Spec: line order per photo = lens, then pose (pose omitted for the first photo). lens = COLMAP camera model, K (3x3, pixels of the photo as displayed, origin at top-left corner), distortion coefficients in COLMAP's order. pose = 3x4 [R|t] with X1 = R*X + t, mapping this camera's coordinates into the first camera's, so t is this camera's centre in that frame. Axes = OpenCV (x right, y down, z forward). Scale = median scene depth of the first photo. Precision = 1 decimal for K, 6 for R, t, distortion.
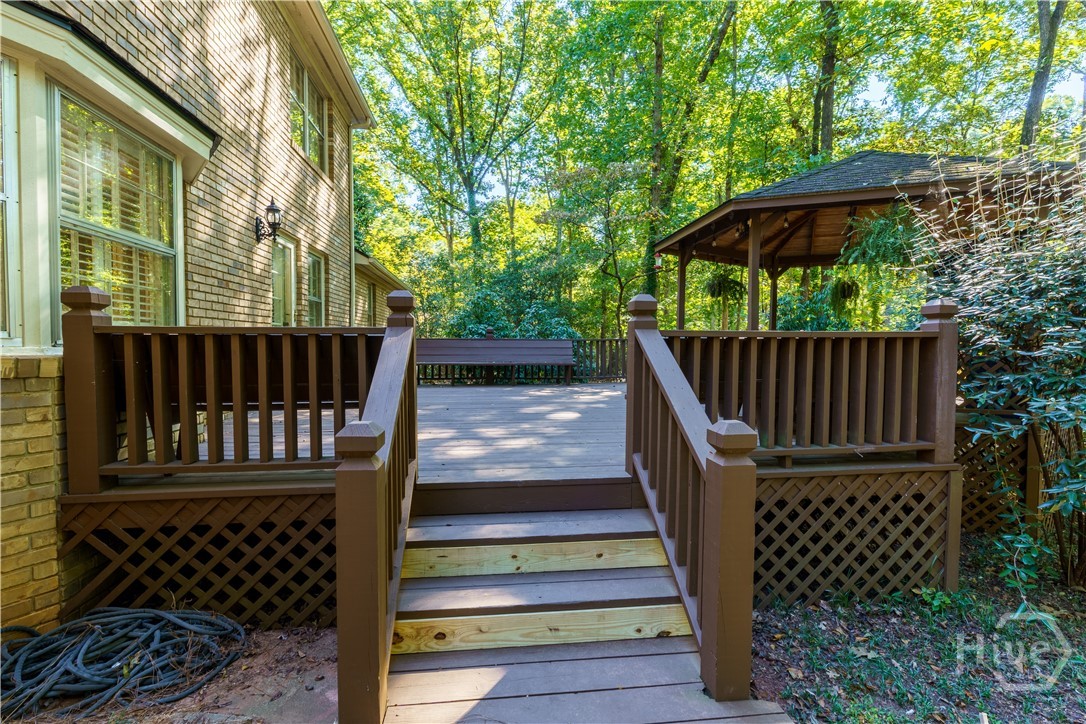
lens RADIAL K [[499.2, 0, 544.5], [0, 499.2, 363.1], [0, 0, 1]] dist [-0.010216, 0.003649]
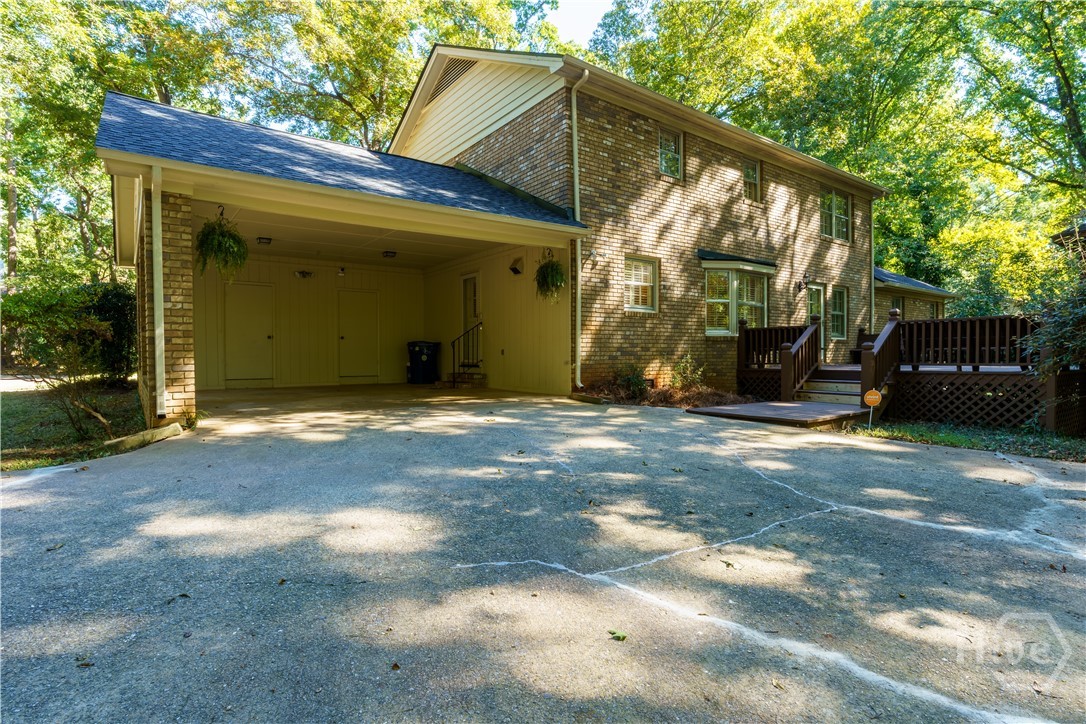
lens RADIAL K [[582.0, 0, 541.4], [0, 582.0, 362.8], [0, 0, 1]] dist [-0.001789, -0.000068]
pose [[0.501380, 0.005685, -0.865209, 2.458216], [-0.031294, 0.999443, -0.011567, 0.321319], [0.864661, 0.032875, 0.501279, -2.906540]]
